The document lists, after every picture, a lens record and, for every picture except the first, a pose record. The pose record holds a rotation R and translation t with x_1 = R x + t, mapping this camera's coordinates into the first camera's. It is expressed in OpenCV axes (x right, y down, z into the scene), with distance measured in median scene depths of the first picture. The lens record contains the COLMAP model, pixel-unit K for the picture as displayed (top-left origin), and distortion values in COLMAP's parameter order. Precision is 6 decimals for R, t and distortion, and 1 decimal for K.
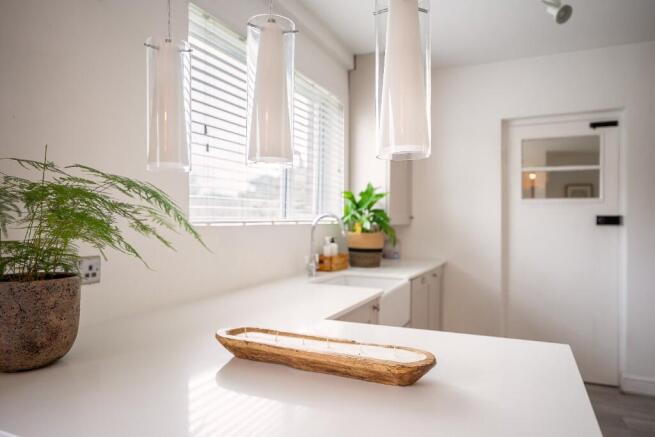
lens RADIAL K [[433.7, 0, 326.2], [0, 433.7, 217.7], [0, 0, 1]] dist [-0.001065, -0.002415]
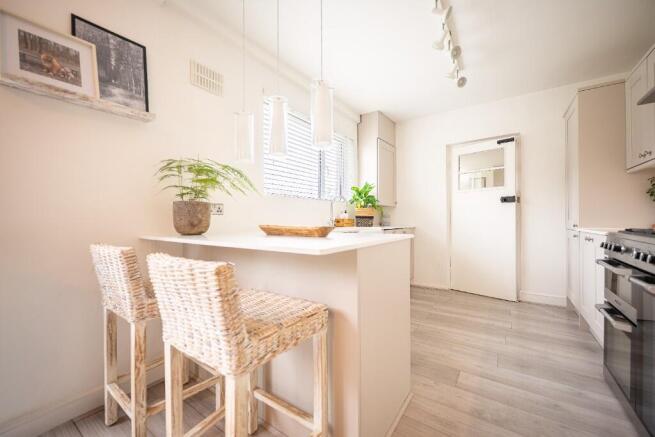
lens RADIAL K [[259.7, 0, 326.7], [0, 259.7, 217.4], [0, 0, 1]] dist [0.002460, 0.000380]
pose [[0.982174, -0.008512, -0.187780, 0.144265], [0.007276, 0.999947, -0.007268, 0.082549], [0.187832, 0.005772, 0.982184, -0.141866]]
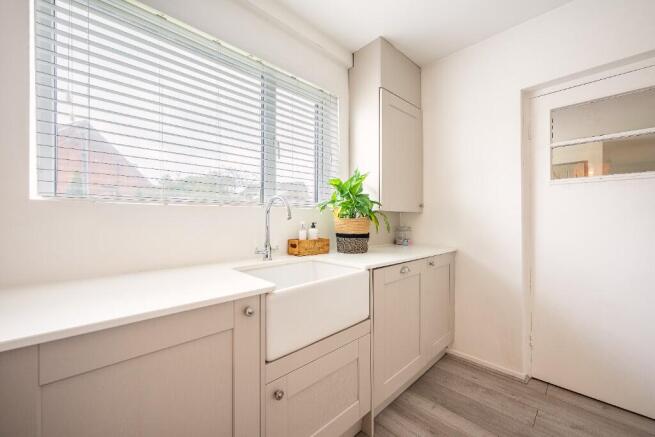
lens RADIAL K [[259.7, 0, 327.9], [0, 259.7, 218.3], [0, 0, 1]] dist [0.002460, 0.000380]
pose [[0.929666, -0.008592, -0.368303, 0.267767], [0.008870, 0.999960, -0.000940, 0.034924], [0.368296, -0.002393, 0.929705, 0.420466]]
